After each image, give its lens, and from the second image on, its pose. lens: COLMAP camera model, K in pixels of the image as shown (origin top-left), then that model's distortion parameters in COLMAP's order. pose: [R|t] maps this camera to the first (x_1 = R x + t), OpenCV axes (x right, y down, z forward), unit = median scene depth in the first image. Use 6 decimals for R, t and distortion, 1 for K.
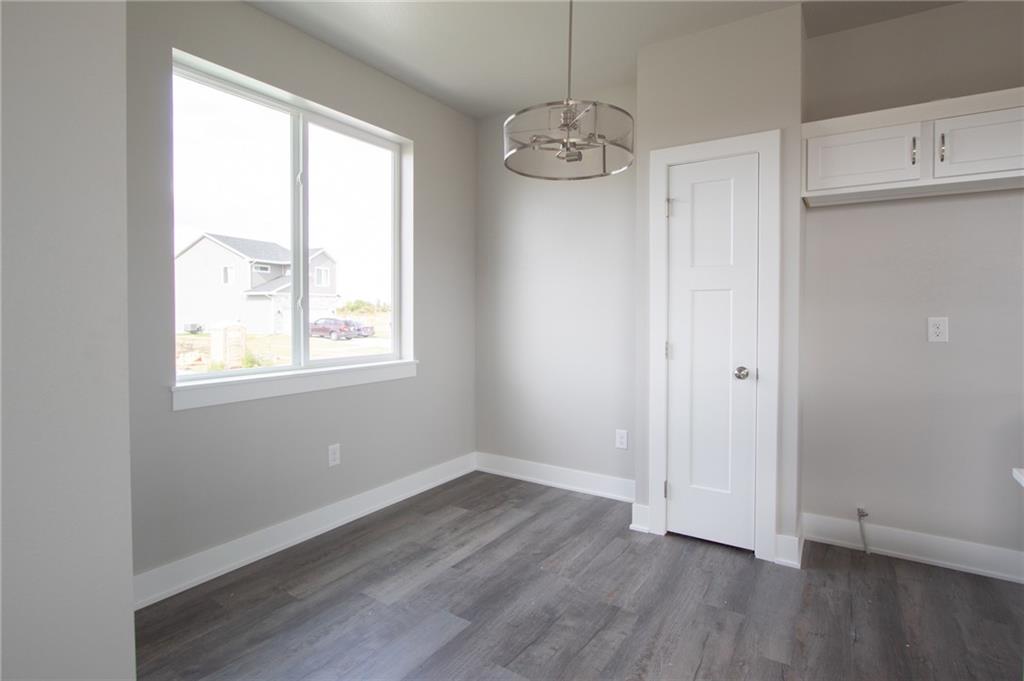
lens RADIAL K [[514.0, 0, 508.2], [0, 514.0, 325.4], [0, 0, 1]] dist [-0.036870, 0.012993]
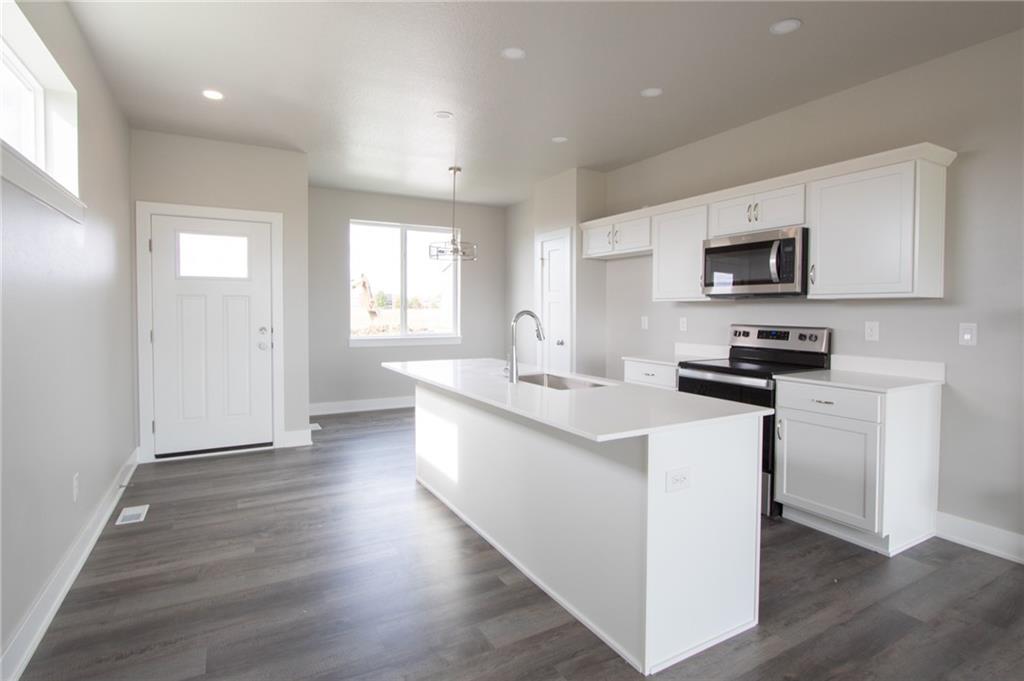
lens RADIAL K [[514.0, 0, 508.2], [0, 514.0, 325.4], [0, 0, 1]] dist [-0.036870, 0.012993]
pose [[0.887726, 0.016846, -0.460063, 1.312090], [-0.014769, 0.999858, 0.008114, 0.009757], [0.460134, -0.000409, 0.887849, -1.026972]]
